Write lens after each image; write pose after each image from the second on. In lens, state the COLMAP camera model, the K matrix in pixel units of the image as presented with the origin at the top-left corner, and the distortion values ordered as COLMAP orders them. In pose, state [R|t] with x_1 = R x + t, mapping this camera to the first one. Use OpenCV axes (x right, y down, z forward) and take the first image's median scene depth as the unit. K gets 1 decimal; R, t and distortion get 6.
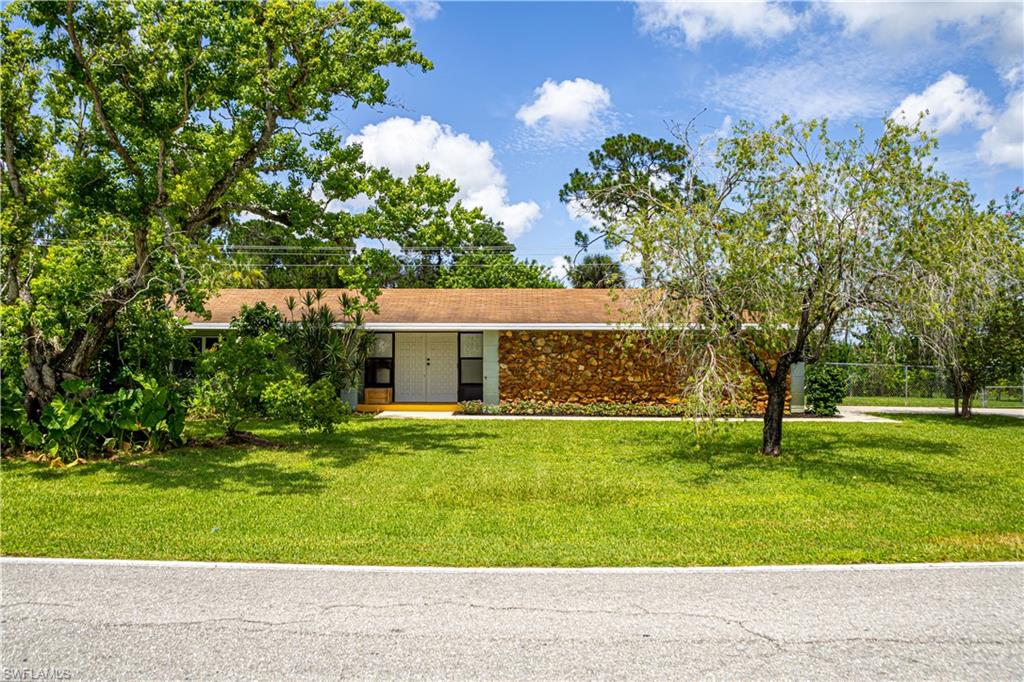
lens RADIAL K [[818.2, 0, 512.7], [0, 818.2, 341.0], [0, 0, 1]] dist [-0.098147, 0.052697]
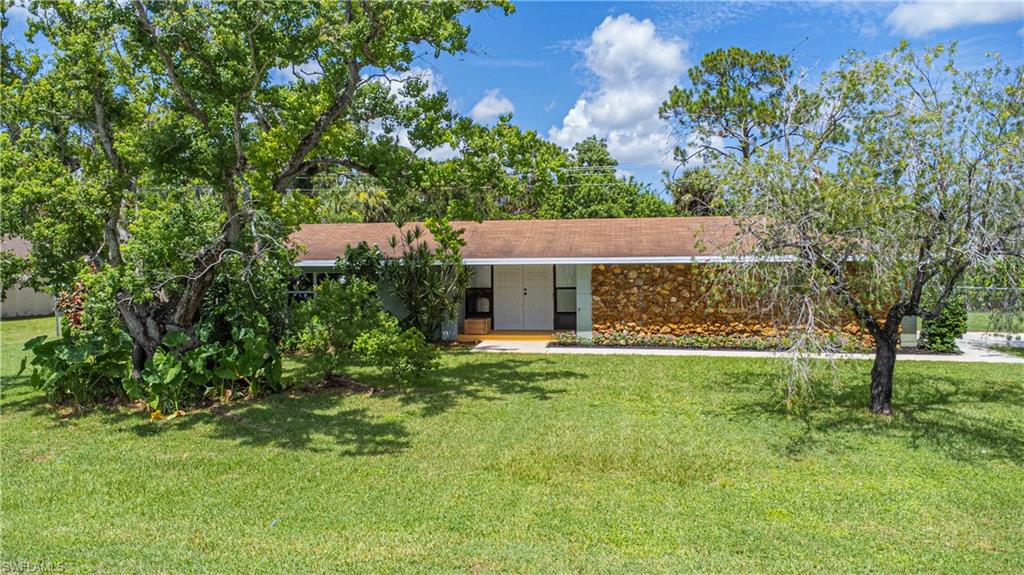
lens RADIAL K [[741.4, 0, 505.4], [0, 741.4, 285.1], [0, 0, 1]] dist [0.027241, -0.013689]
pose [[0.988624, -0.006798, -0.150252, 0.024518], [0.014759, 0.998542, 0.051930, -0.053917], [0.149680, -0.053556, 0.987283, 0.094705]]
